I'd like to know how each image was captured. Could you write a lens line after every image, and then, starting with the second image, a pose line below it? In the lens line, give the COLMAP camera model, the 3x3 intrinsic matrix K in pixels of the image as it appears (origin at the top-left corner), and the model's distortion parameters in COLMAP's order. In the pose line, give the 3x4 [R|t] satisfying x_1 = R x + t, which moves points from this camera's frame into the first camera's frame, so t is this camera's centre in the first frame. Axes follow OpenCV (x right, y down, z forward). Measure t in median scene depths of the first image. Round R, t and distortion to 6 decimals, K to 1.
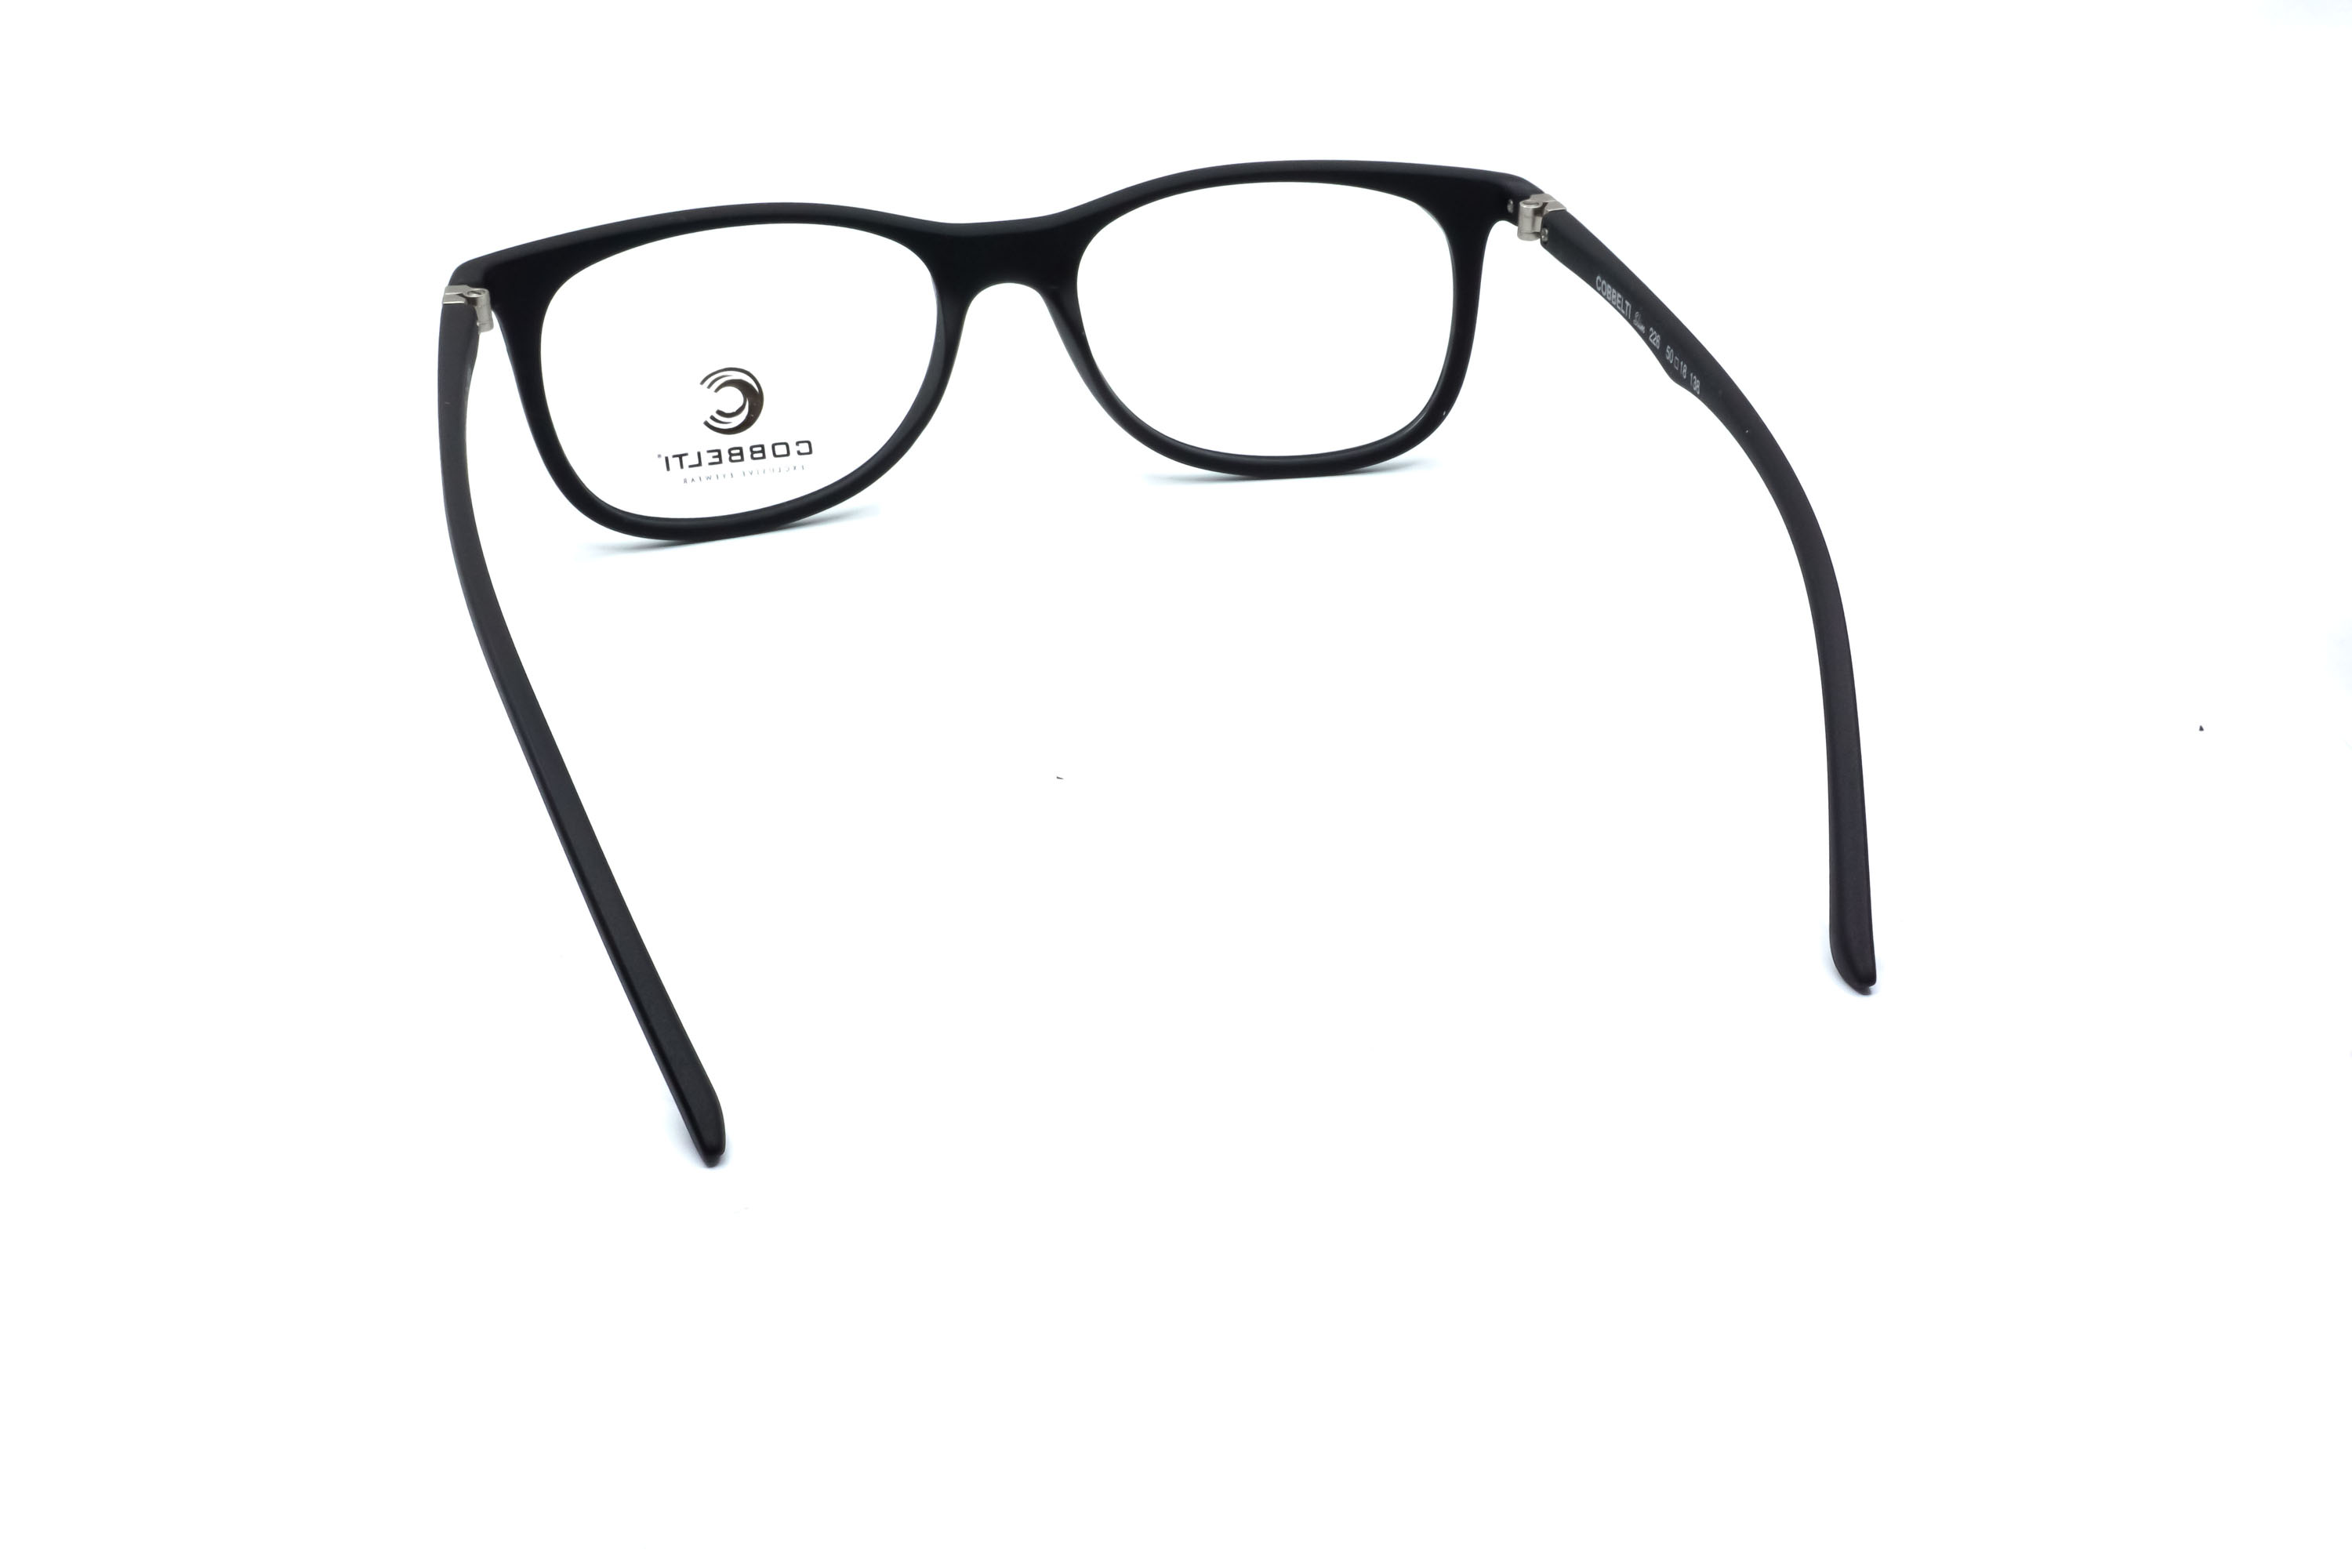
lens RADIAL K [[2575.7, 0, 1180.8], [0, 2575.7, 780.2], [0, 0, 1]] dist [0.002868, 0.000000]
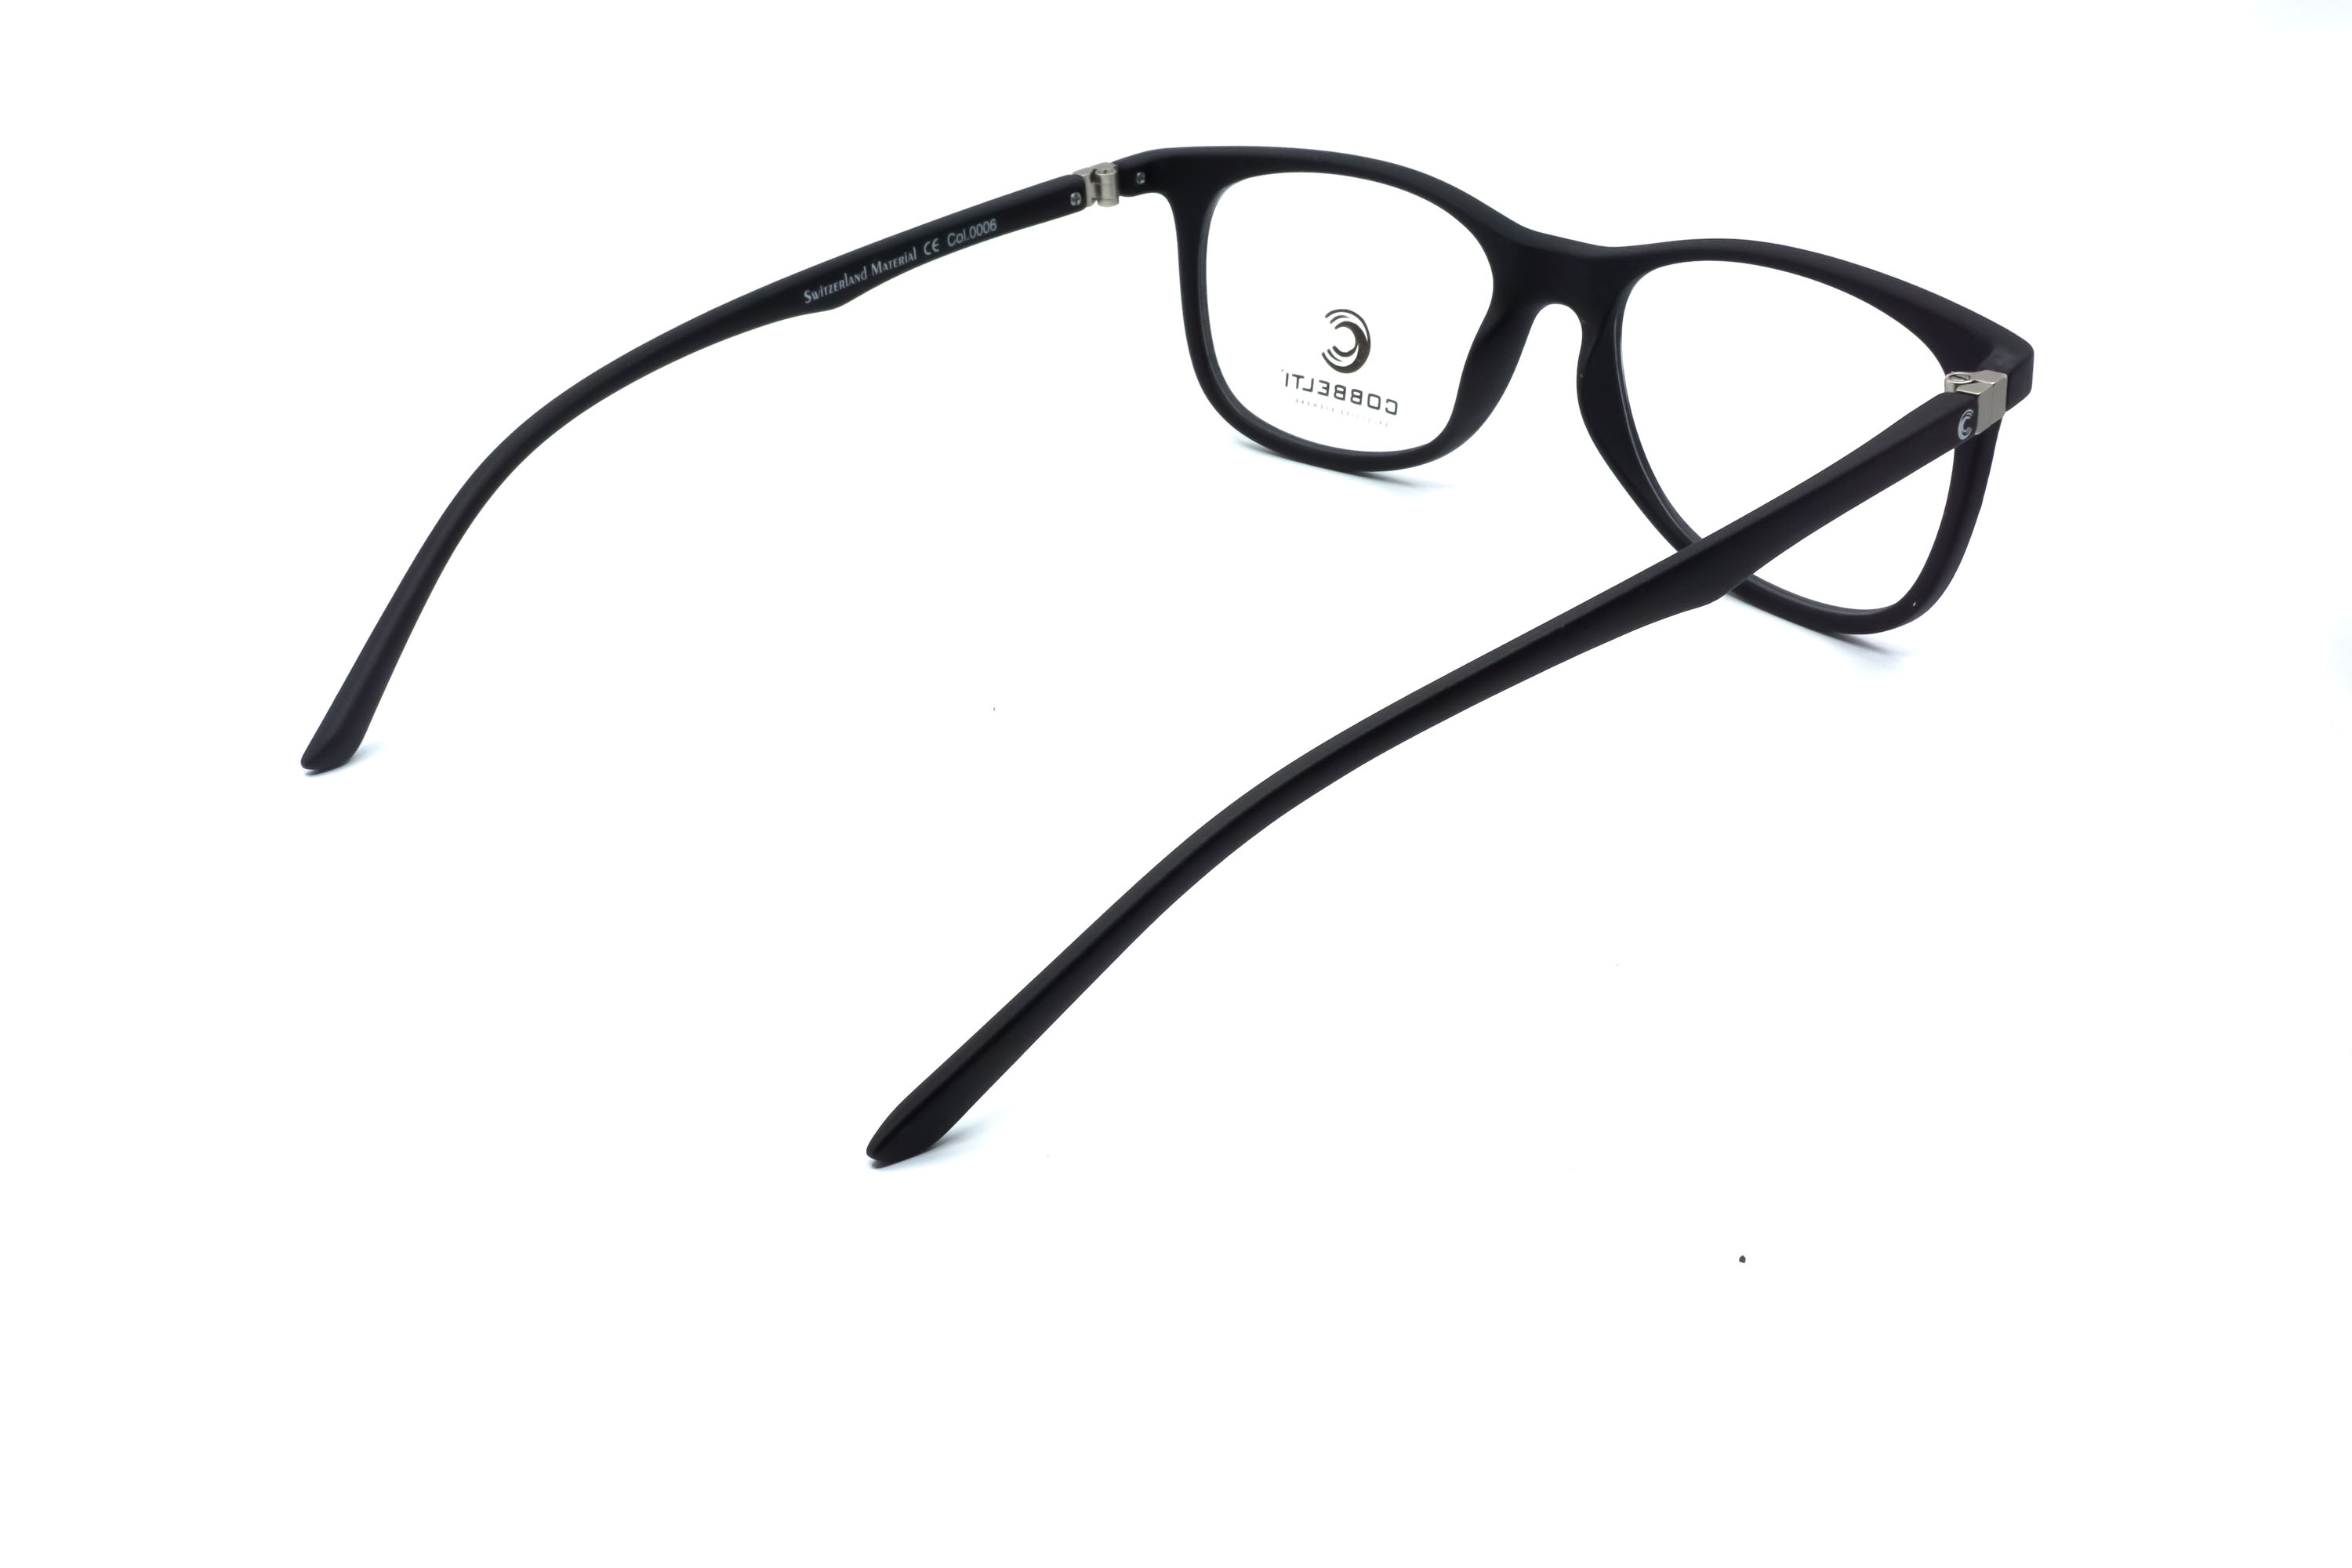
lens RADIAL K [[2575.7, 0, 1176.0], [0, 2575.7, 788.3], [0, 0, 1]] dist [0.002868, 0.000000]
pose [[0.495940, 0.403571, -0.768878, 0.667796], [-0.376288, 0.897868, 0.228563, -0.197303], [0.782592, 0.175967, 0.597148, 0.353662]]
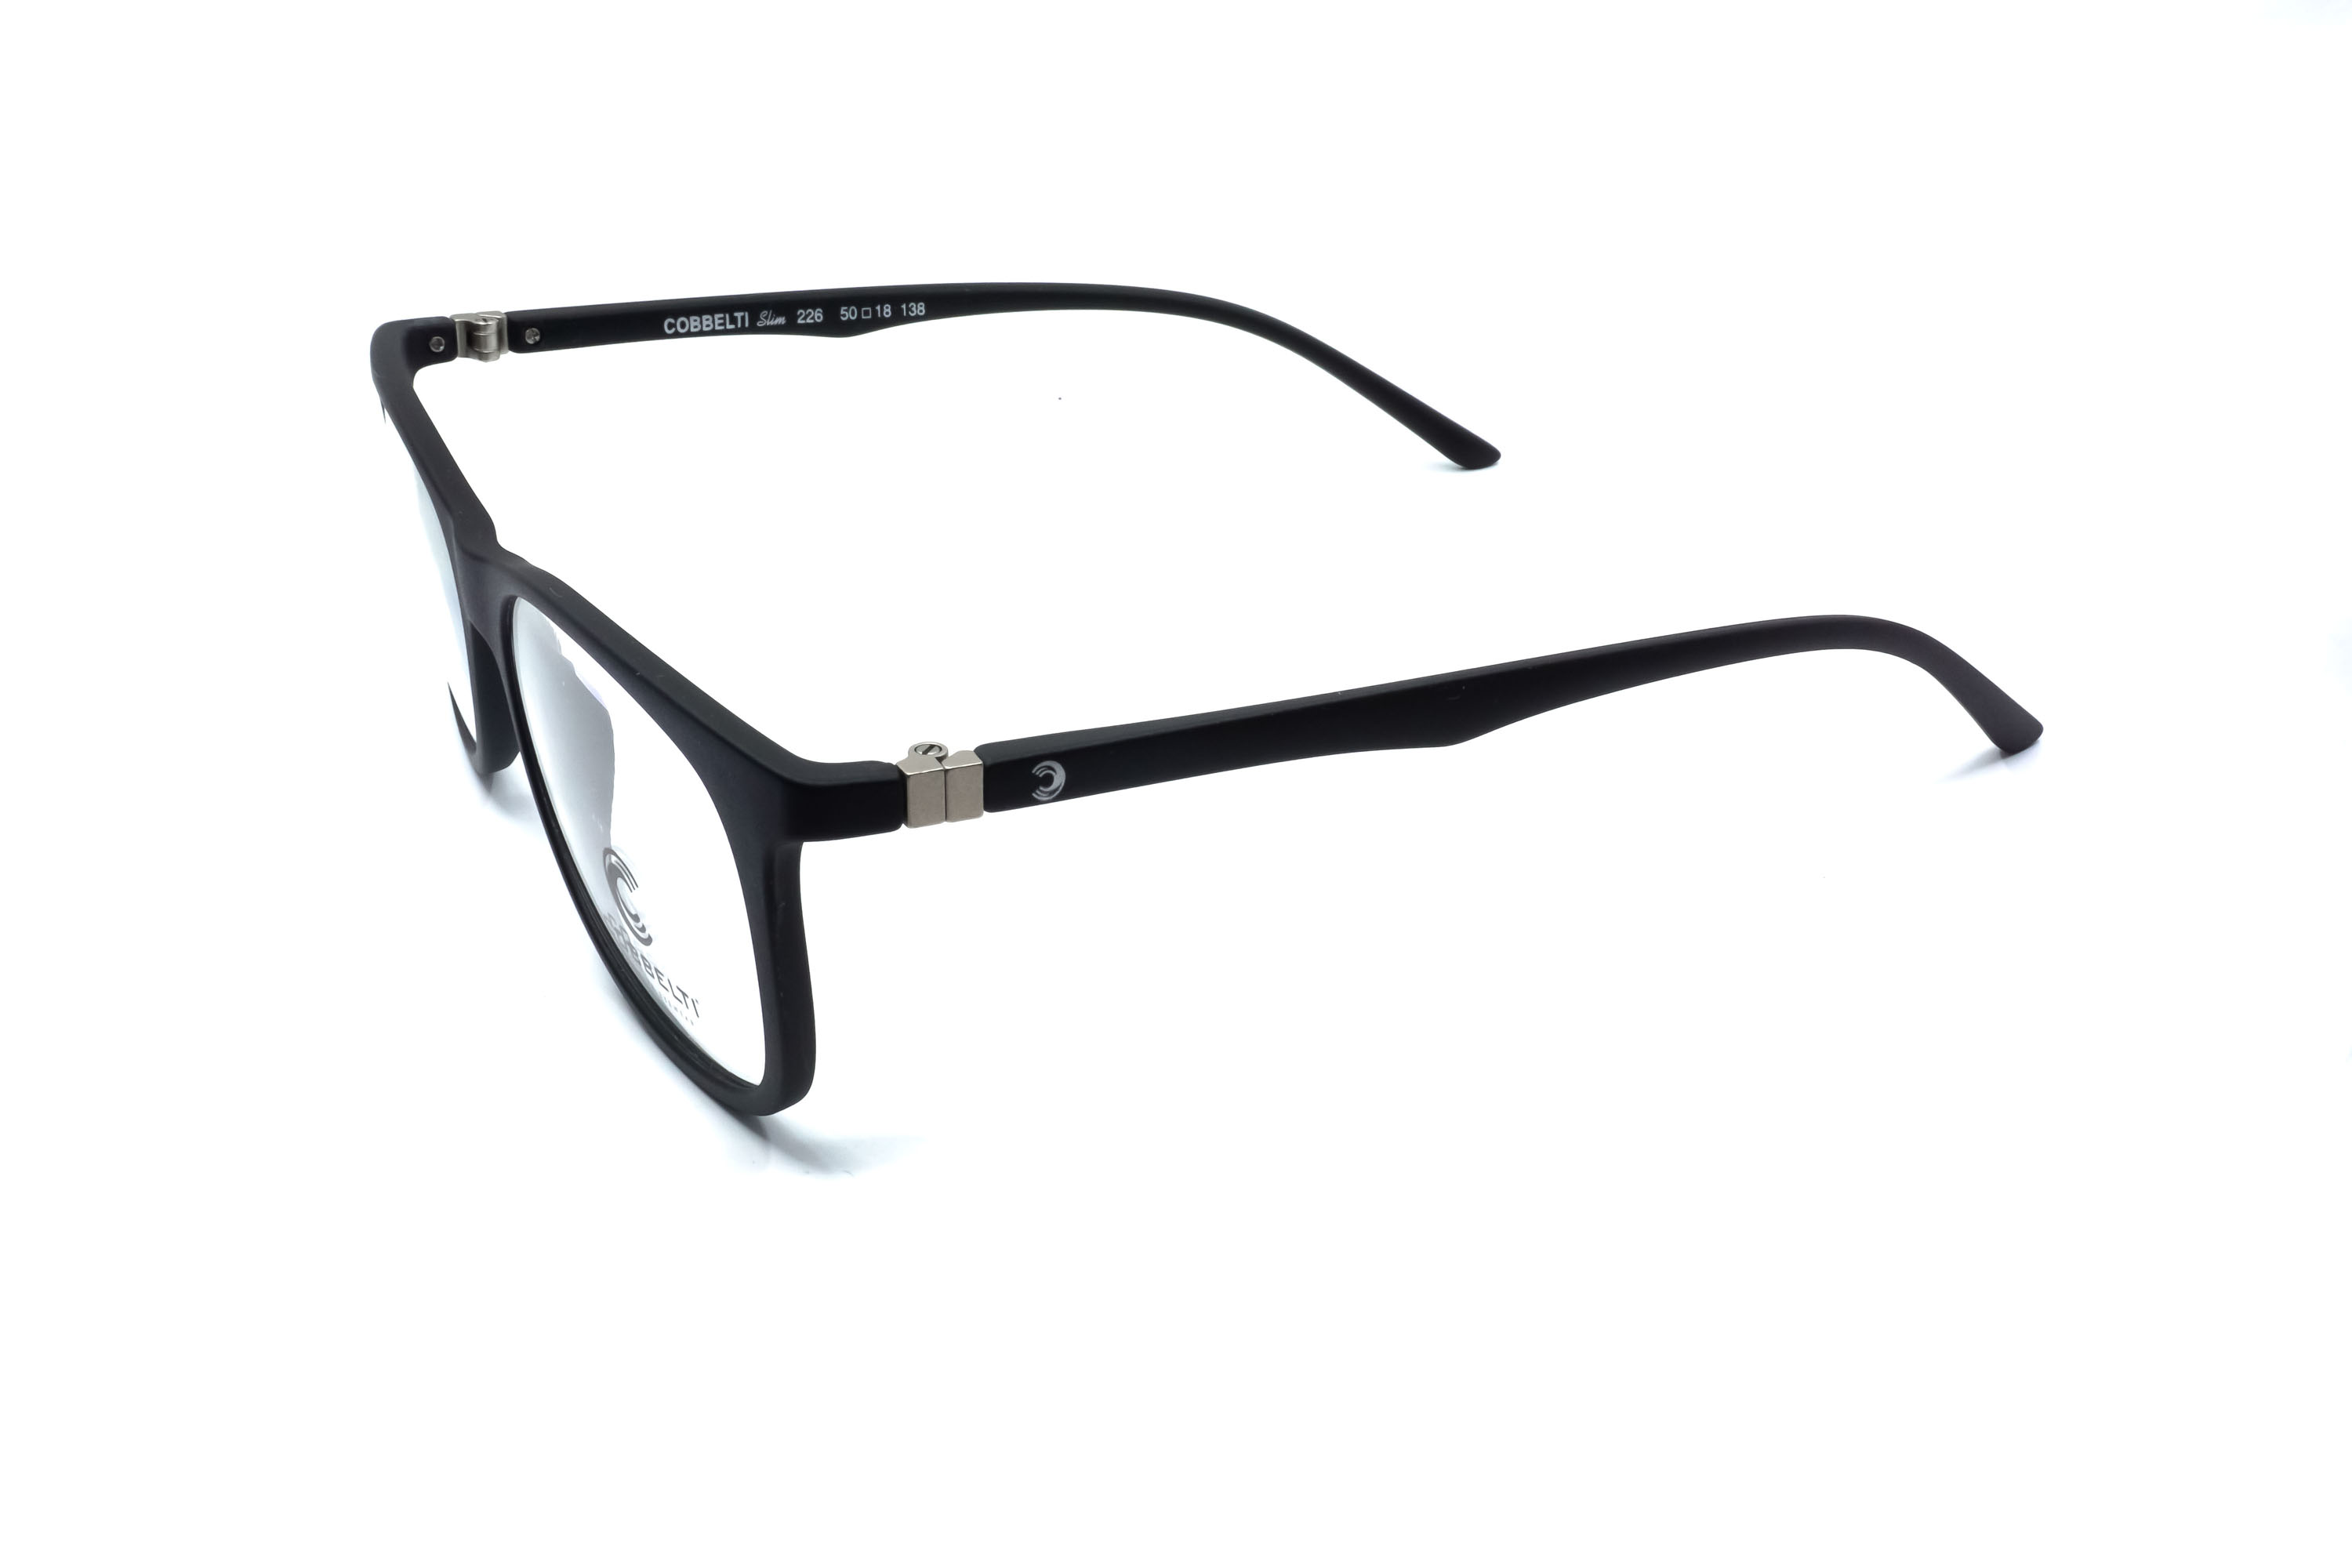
lens RADIAL K [[2575.7, 0, 1184.8], [0, 2575.7, 779.1], [0, 0, 1]] dist [0.002868, 0.000000]
pose [[-0.263457, -0.405285, 0.875406, -0.773041], [0.462615, 0.743230, 0.483318, -0.421268], [-0.846509, 0.532309, -0.008318, 0.872590]]
